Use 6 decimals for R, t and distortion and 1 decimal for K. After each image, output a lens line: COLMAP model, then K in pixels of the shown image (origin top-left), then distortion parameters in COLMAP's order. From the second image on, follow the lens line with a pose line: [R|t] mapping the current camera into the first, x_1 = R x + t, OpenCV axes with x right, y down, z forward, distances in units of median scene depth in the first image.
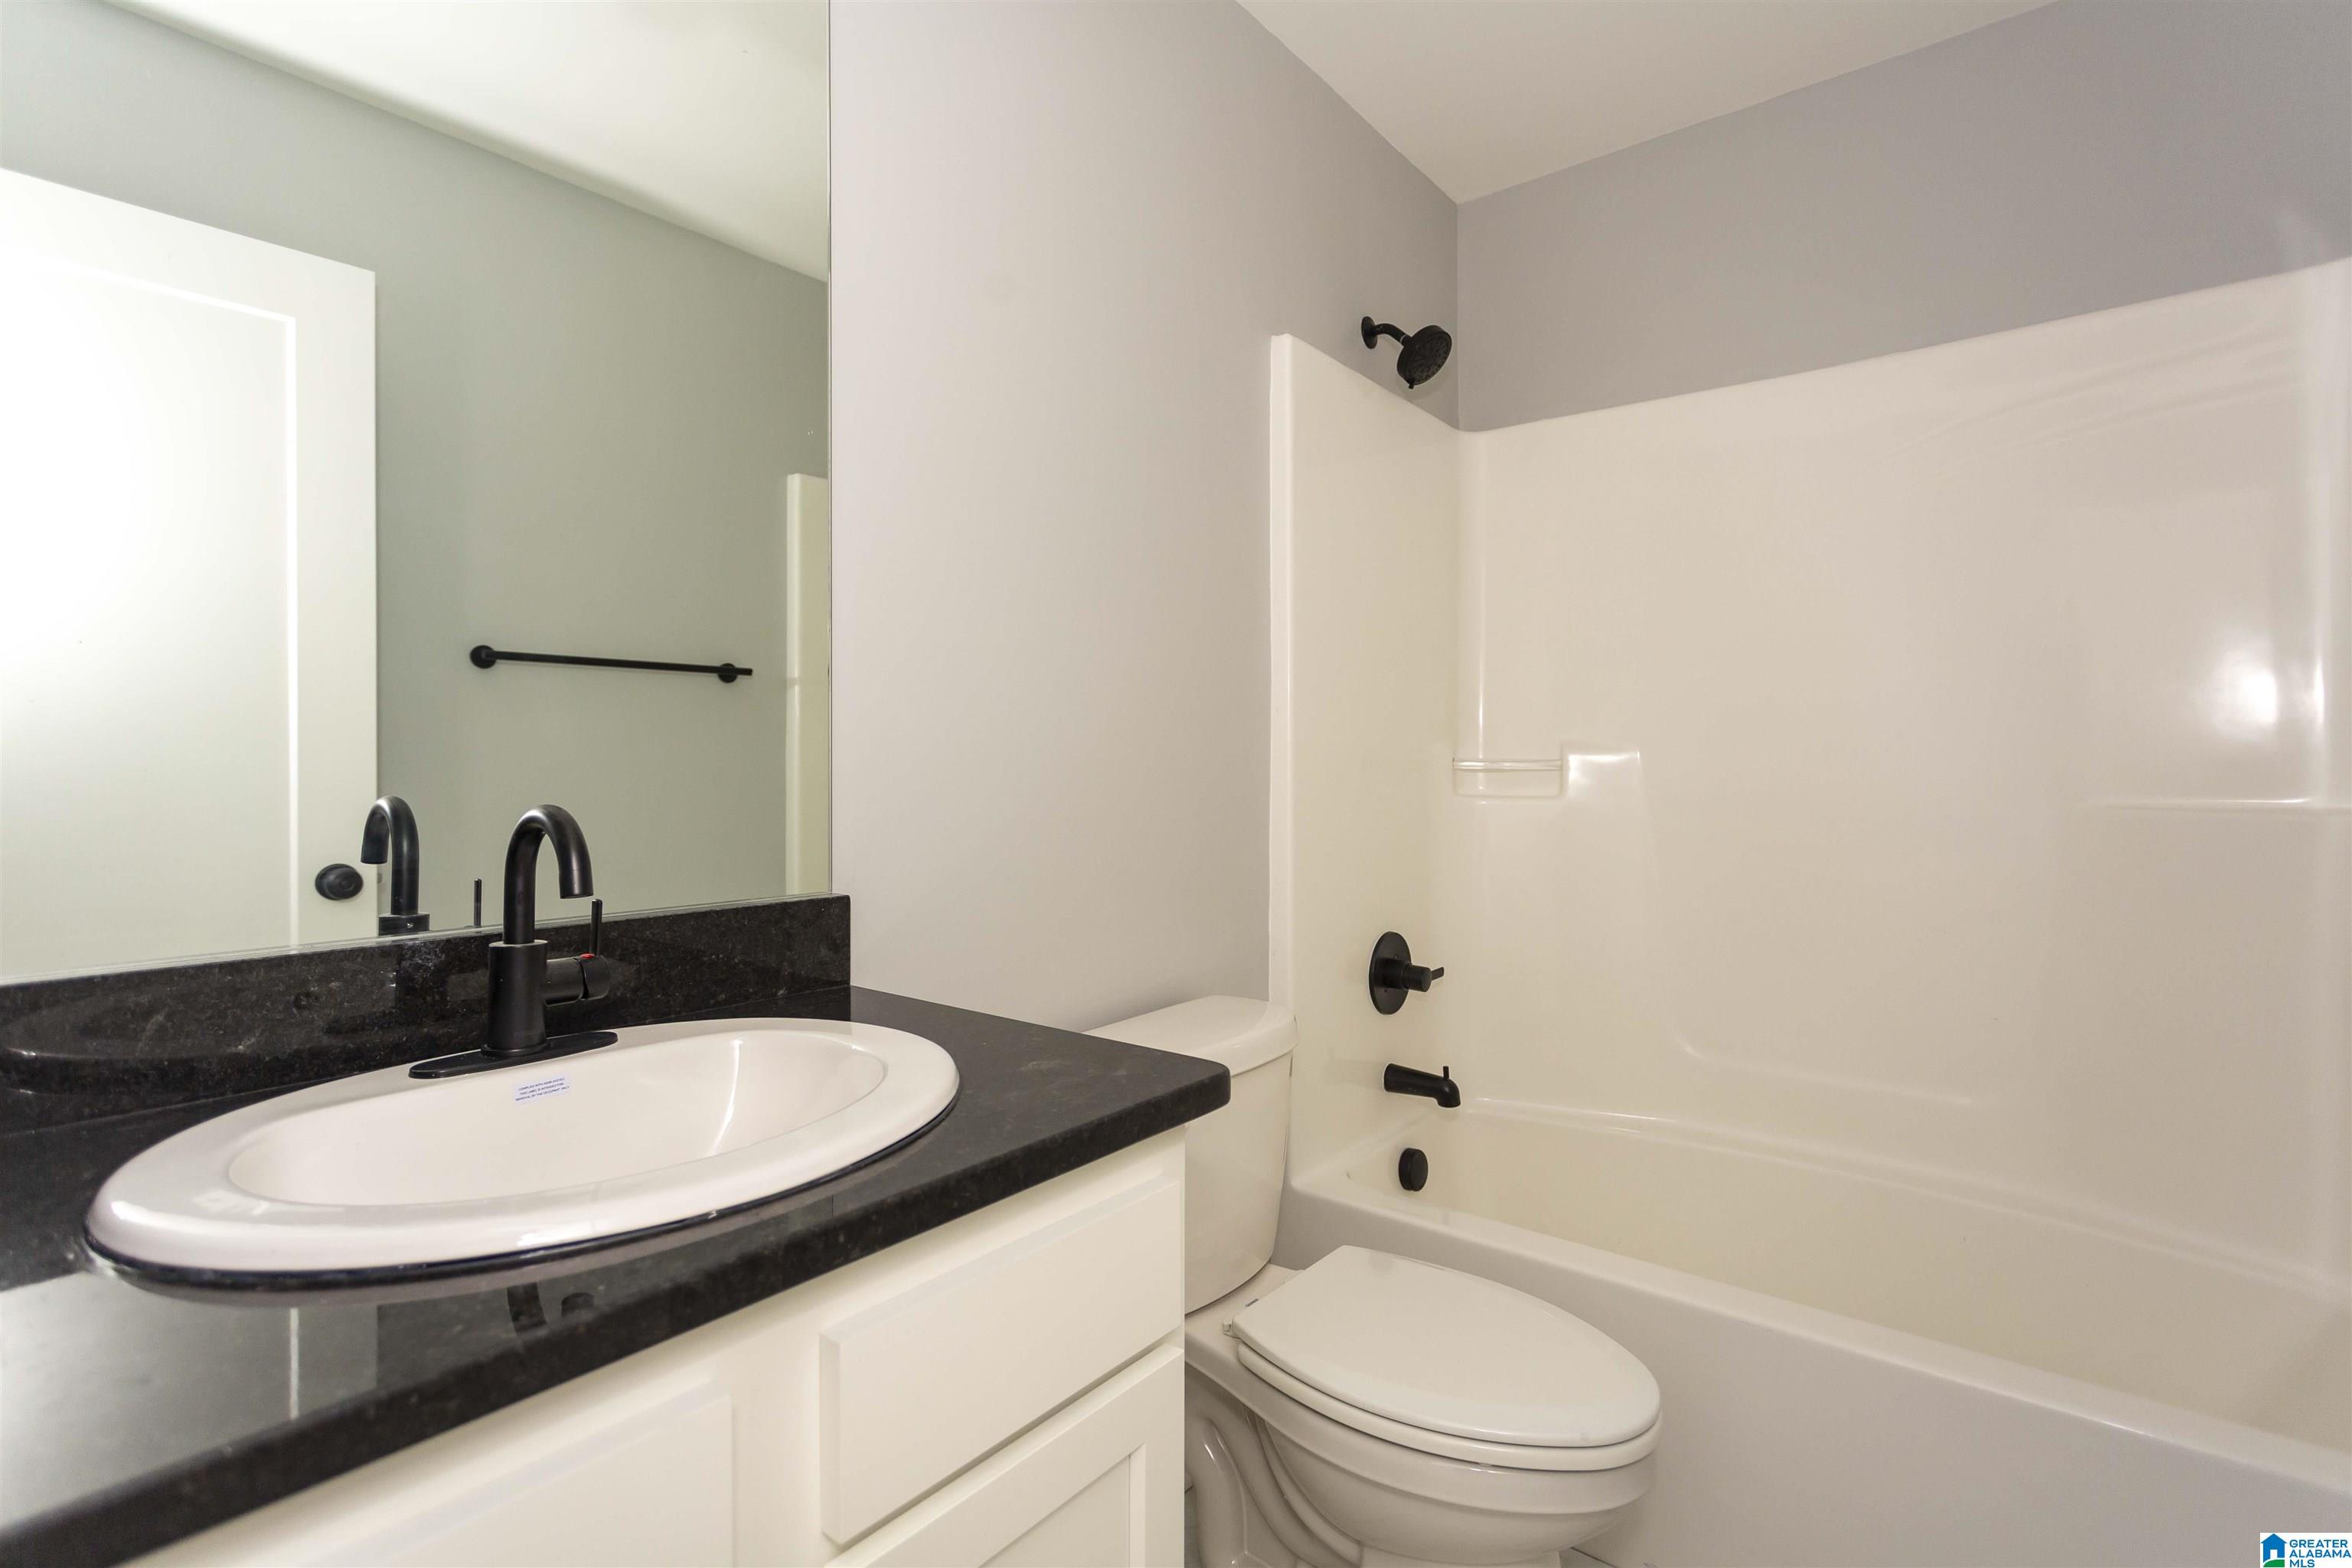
lens RADIAL K [[1110.1, 0, 1160.0], [0, 1110.1, 769.8], [0, 0, 1]] dist [0.001334, 0.000735]
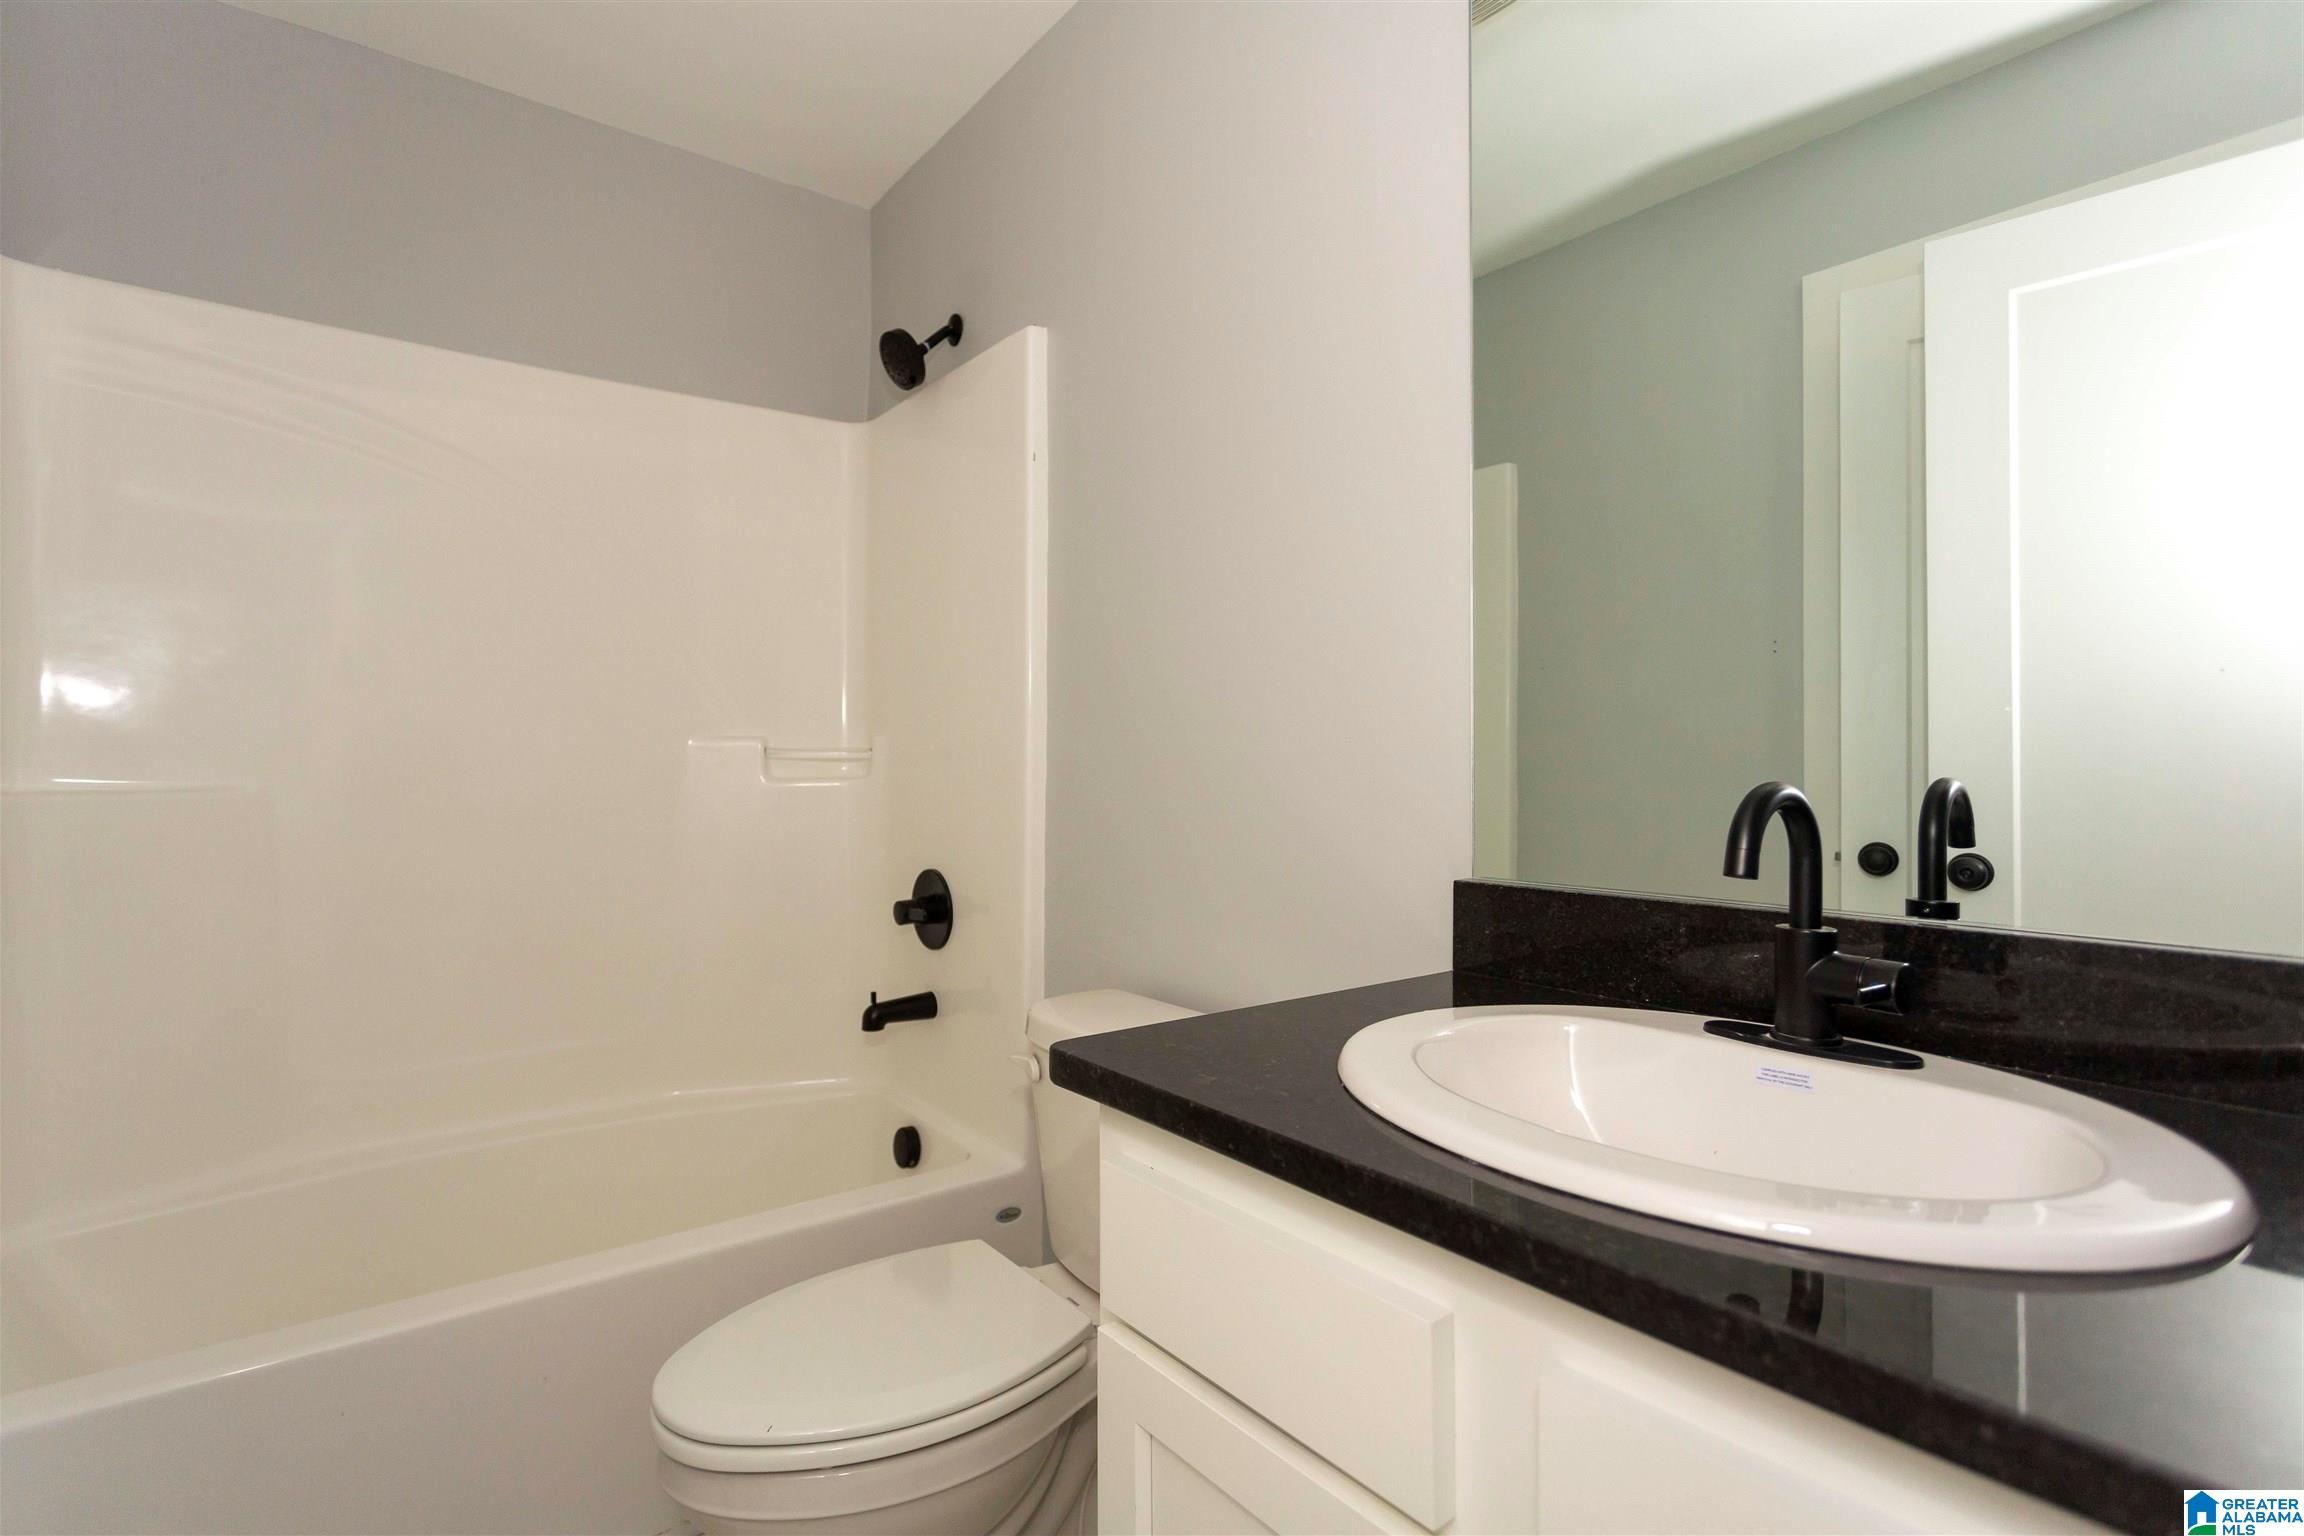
lens RADIAL K [[1087.4, 0, 1136.4], [0, 1087.4, 754.1], [0, 0, 1]] dist [0.001334, 0.000735]
pose [[-0.230647, -0.000521, -0.973037, 0.493999], [0.007090, 0.999972, -0.002216, -0.000544], [0.973012, -0.007410, -0.230637, 0.642901]]
